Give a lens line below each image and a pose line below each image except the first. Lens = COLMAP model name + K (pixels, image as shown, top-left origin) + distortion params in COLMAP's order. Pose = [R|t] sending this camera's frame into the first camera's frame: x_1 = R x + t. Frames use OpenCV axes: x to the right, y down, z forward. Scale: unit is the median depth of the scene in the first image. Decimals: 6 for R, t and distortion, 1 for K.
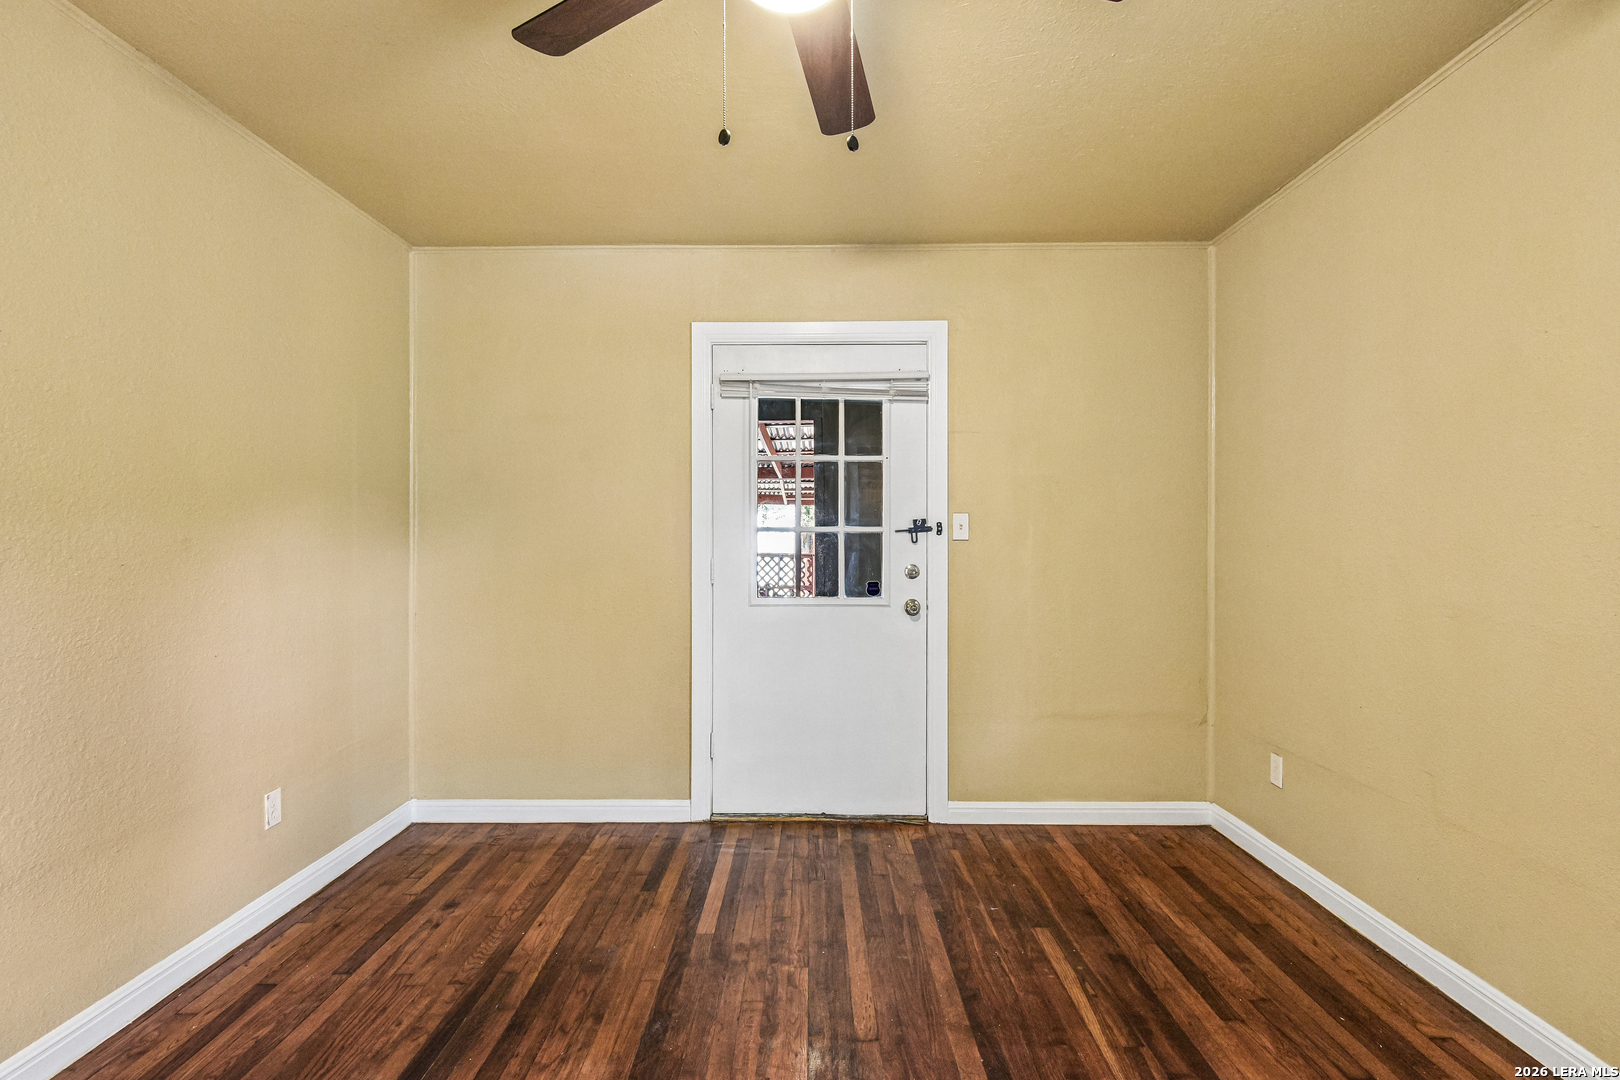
lens RADIAL K [[769.6, 0, 824.3], [0, 769.6, 538.1], [0, 0, 1]] dist [0.009704, -0.005905]
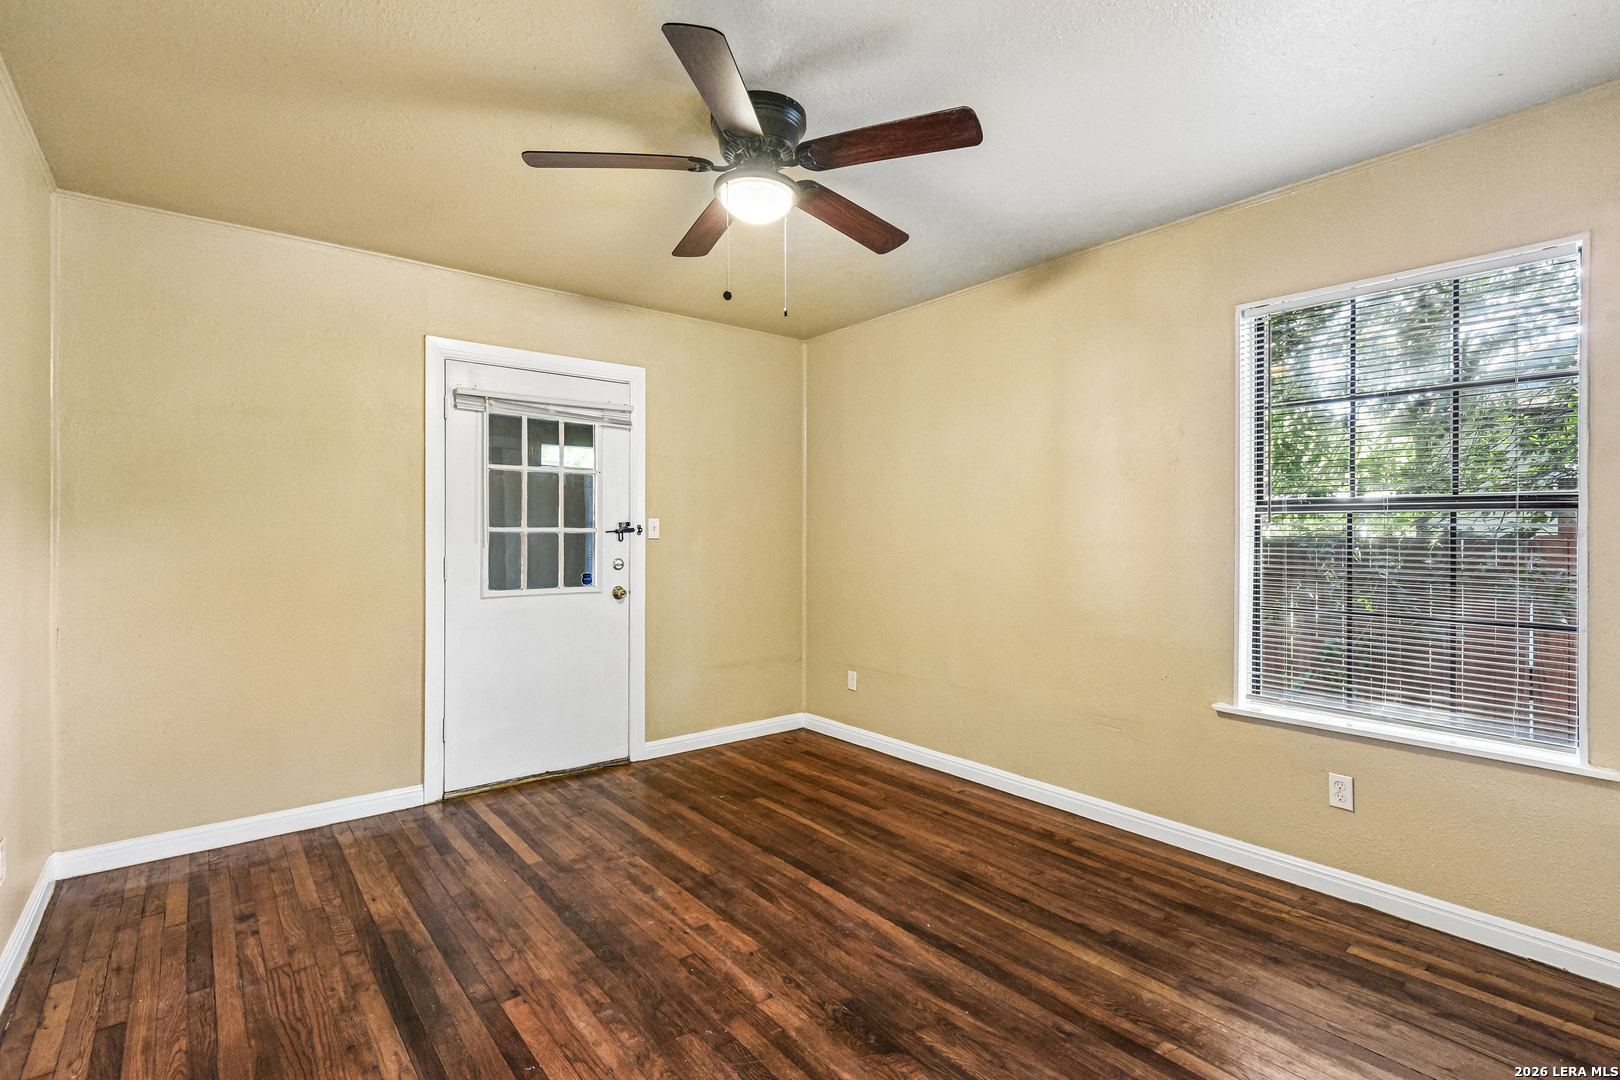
lens RADIAL K [[753.6, 0, 808.3], [0, 753.6, 533.6], [0, 0, 1]] dist [0.013945, -0.007671]
pose [[0.772751, 0.001914, 0.634706, -0.445380], [0.000428, 0.999994, -0.003536, -0.001593], [-0.634709, 0.003004, 0.772745, -0.150679]]
